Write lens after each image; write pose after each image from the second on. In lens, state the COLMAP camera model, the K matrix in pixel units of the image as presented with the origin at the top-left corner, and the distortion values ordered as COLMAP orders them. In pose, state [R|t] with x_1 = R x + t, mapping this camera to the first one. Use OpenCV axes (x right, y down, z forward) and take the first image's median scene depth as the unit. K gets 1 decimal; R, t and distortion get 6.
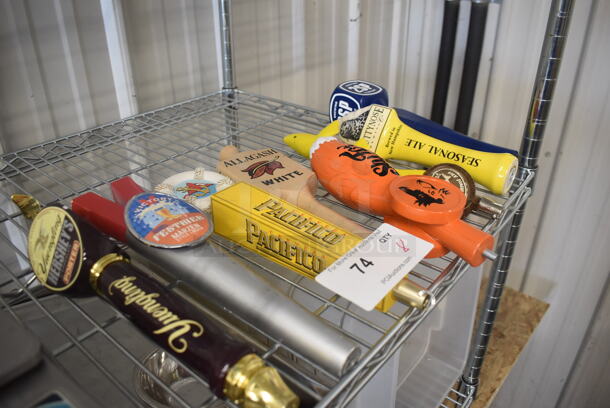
lens RADIAL K [[464.2, 0, 305.0], [0, 464.2, 204.0], [0, 0, 1]] dist [-0.122110, 0.035340]
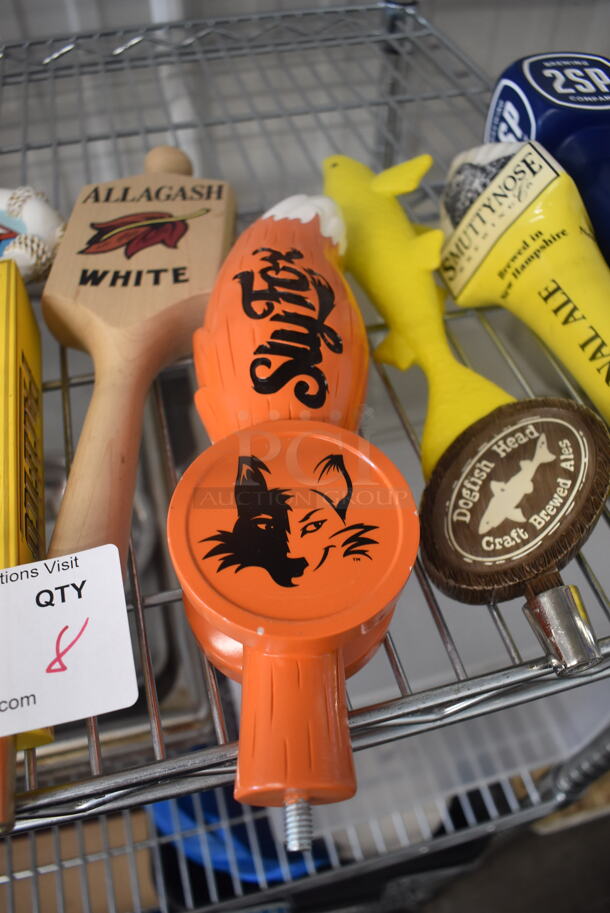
lens RADIAL K [[694.8, 0, 305.0], [0, 694.8, 456.5], [0, 0, 1]] dist [-0.122110, 0.035340]
pose [[0.818109, 0.453167, -0.354031, 0.324937], [-0.287217, 0.855346, 0.431149, -0.202797], [0.498201, -0.251043, 0.829924, 0.497152]]
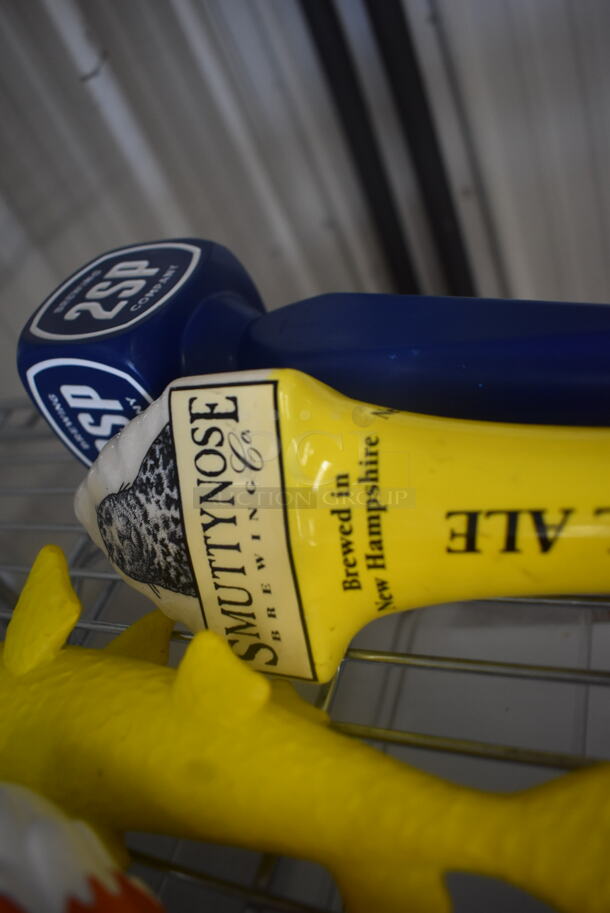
lens RADIAL K [[694.8, 0, 305.0], [0, 694.8, 456.5], [0, 0, 1]] dist [-0.122110, 0.035340]
pose [[0.878626, -0.475660, 0.042013, 0.187965], [0.466773, 0.874090, 0.134498, -0.227160], [-0.100698, -0.098563, 0.990023, 0.808372]]
